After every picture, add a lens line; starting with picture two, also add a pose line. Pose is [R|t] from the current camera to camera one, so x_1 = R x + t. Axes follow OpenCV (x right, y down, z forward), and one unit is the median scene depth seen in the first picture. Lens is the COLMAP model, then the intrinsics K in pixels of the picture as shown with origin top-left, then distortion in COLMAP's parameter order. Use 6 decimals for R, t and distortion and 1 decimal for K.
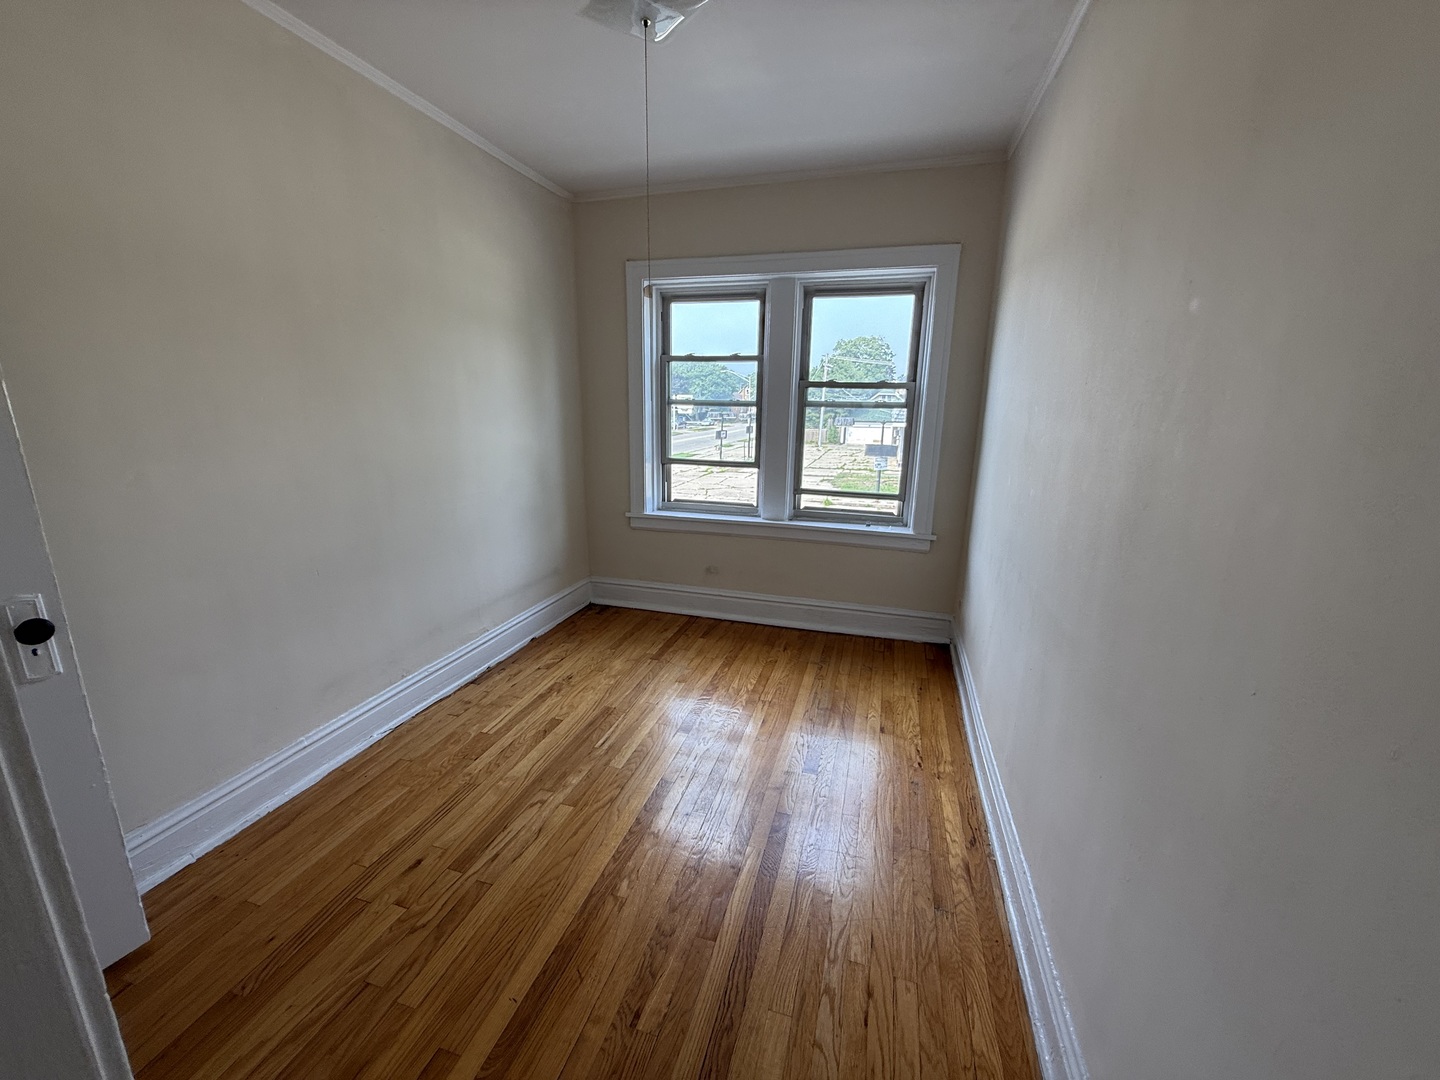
lens RADIAL K [[573.5, 0, 726.8], [0, 573.5, 531.8], [0, 0, 1]] dist [0.002445, -0.000736]
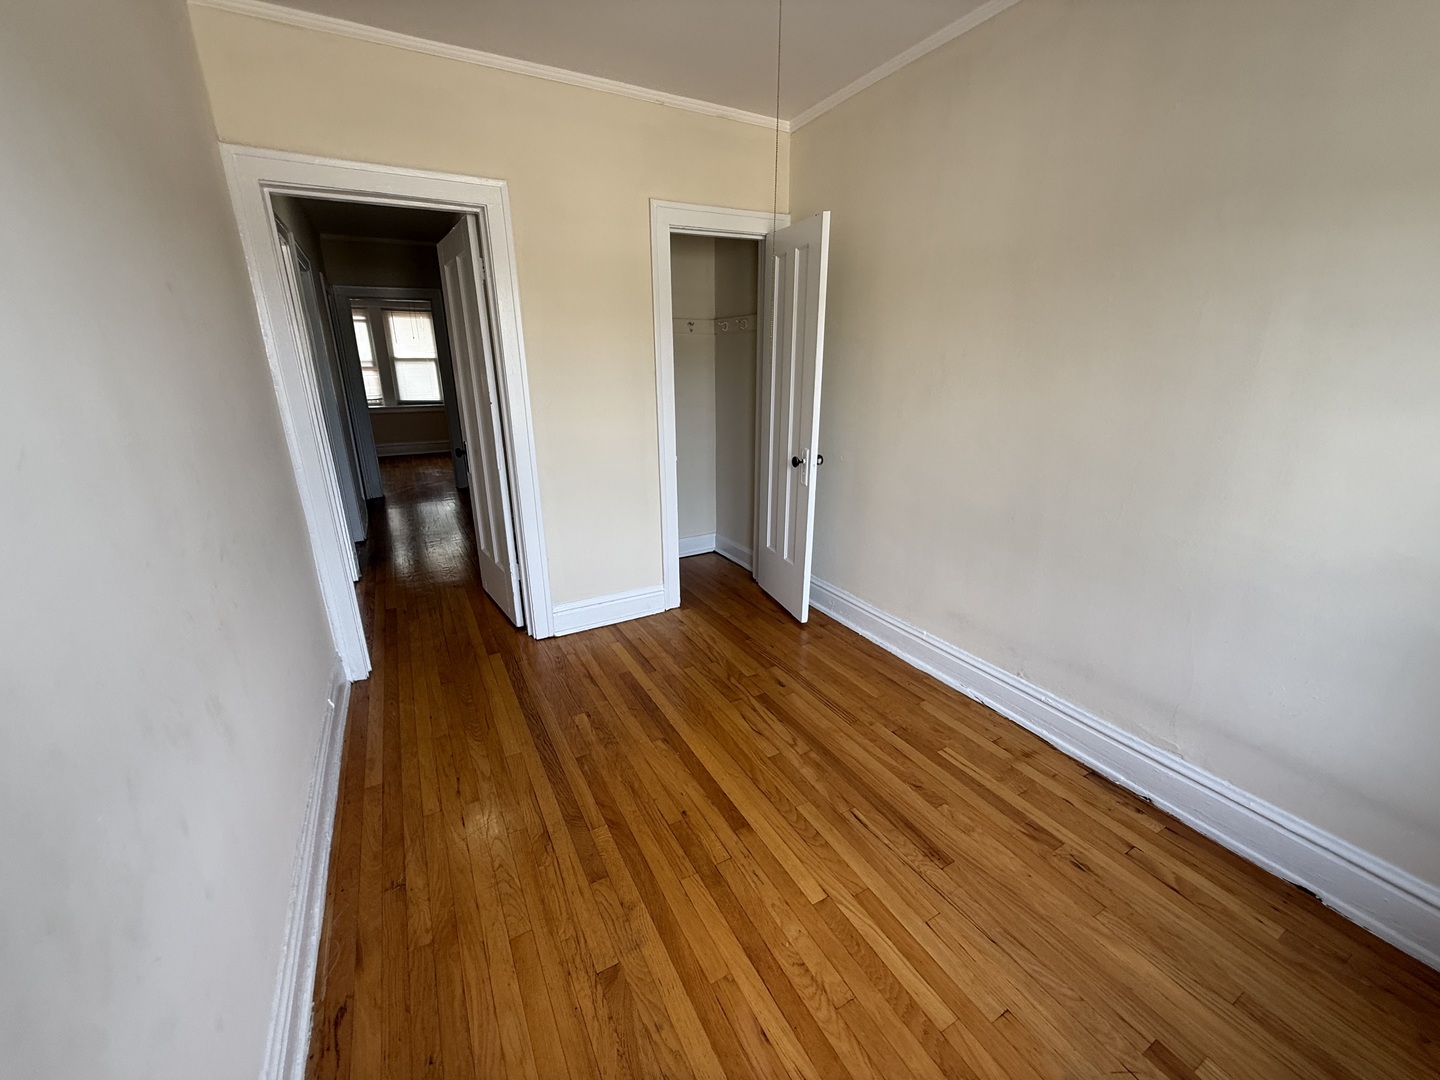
lens RADIAL K [[573.5, 0, 715.0], [0, 573.5, 548.6], [0, 0, 1]] dist [0.002445, -0.000736]
pose [[-0.715562, 0.205417, -0.667664, 0.382505], [-0.160477, 0.881884, 0.443315, -0.275601], [0.679866, 0.424364, -0.598078, 1.252071]]
